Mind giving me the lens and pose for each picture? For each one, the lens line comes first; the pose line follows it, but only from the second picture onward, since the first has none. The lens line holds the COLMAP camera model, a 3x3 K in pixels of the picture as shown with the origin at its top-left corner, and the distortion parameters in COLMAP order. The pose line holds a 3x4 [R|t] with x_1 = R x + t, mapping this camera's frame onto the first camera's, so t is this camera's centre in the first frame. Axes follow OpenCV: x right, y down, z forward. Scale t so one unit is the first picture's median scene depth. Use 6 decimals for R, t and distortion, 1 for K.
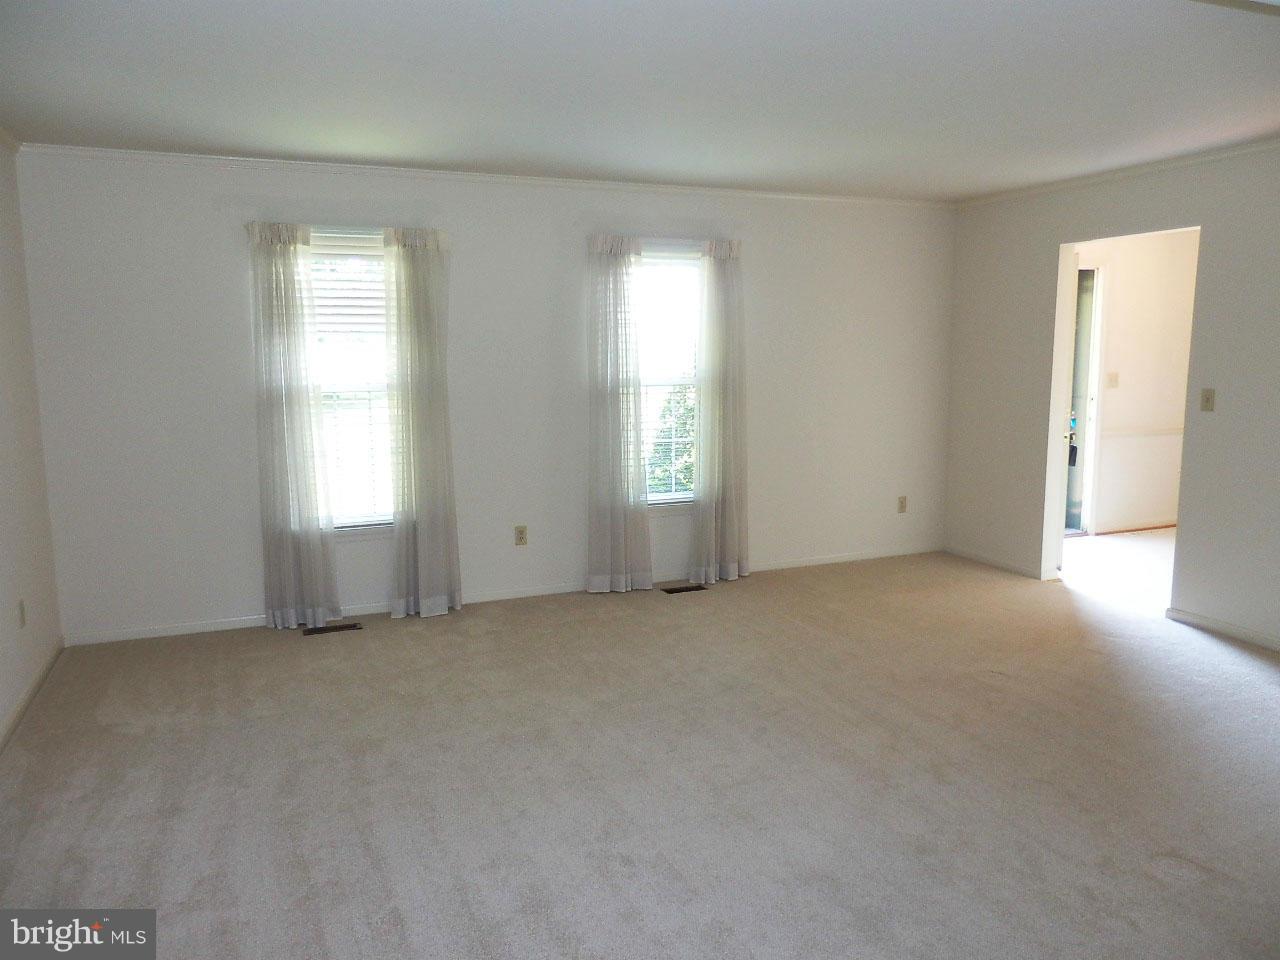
lens RADIAL K [[957.6, 0, 636.8], [0, 957.6, 477.1], [0, 0, 1]] dist [-0.005821, -0.003298]
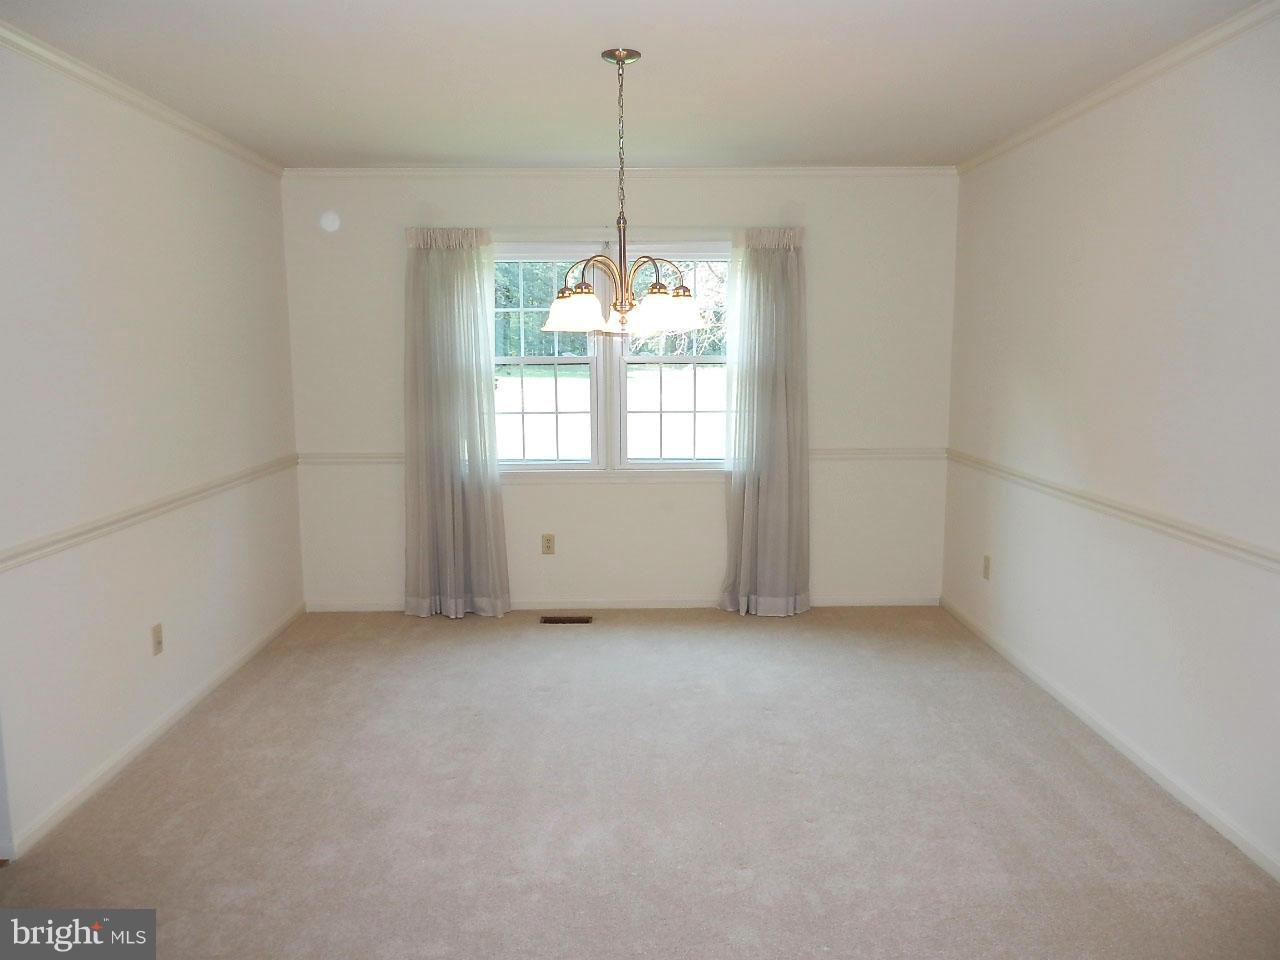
lens RADIAL K [[957.6, 0, 640.7], [0, 957.6, 483.1], [0, 0, 1]] dist [-0.005821, -0.003298]
pose [[0.927599, 0.051690, -0.369985, 0.311301], [-0.050065, 0.998648, 0.014000, -0.017530], [0.370208, 0.005537, 0.928932, 0.149293]]
